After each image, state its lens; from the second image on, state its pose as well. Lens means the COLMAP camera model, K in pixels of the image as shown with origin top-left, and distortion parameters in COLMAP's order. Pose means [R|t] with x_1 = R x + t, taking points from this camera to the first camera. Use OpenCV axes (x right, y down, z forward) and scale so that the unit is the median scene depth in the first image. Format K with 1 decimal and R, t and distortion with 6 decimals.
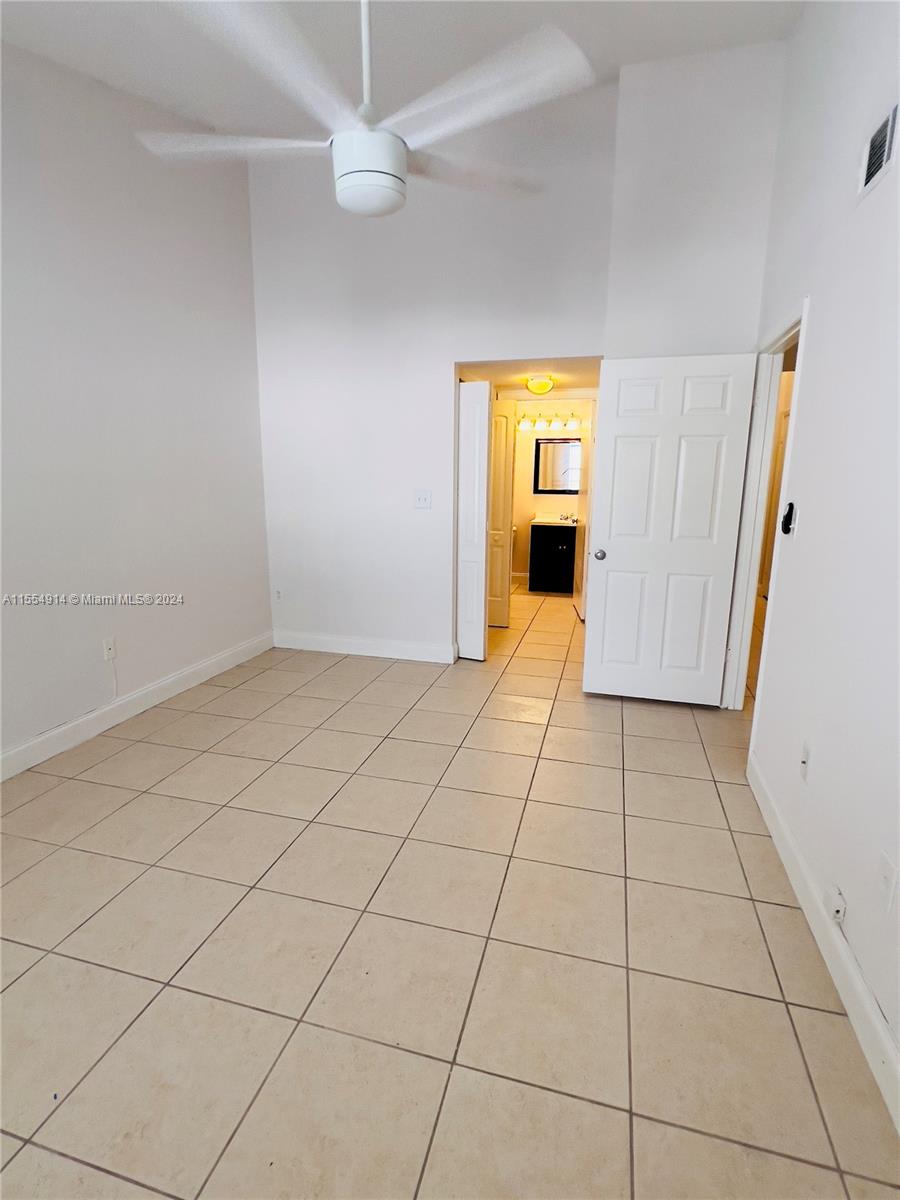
lens RADIAL K [[585.3, 0, 450.3], [0, 585.3, 603.3], [0, 0, 1]] dist [-0.000774, 0.000170]
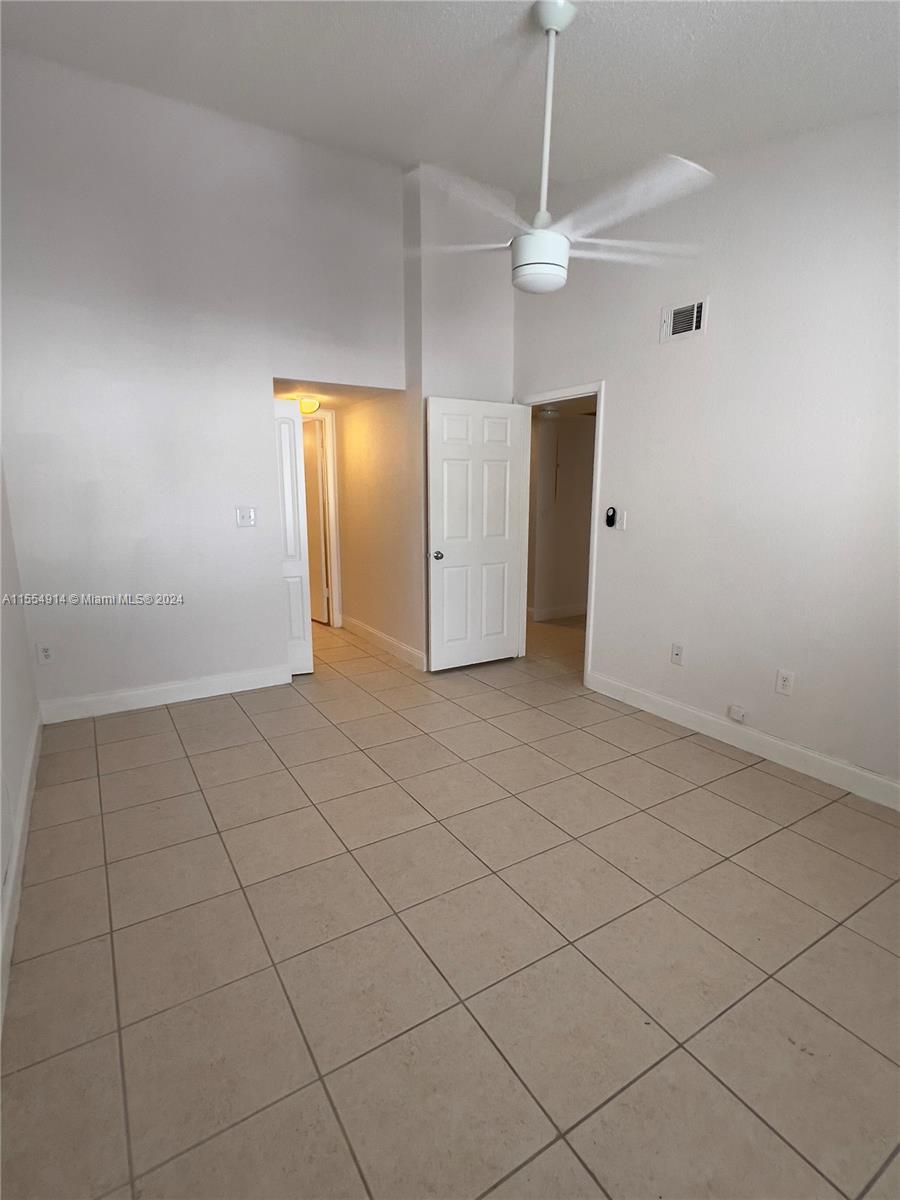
lens RADIAL K [[591.2, 0, 450.0], [0, 591.2, 600.0], [0, 0, 1]] dist [-0.005364, -0.000786]
pose [[0.672685, -0.145399, 0.725503, -0.578654], [0.159798, 0.985912, 0.049423, -0.043756], [-0.722468, 0.082688, 0.686442, 0.133533]]
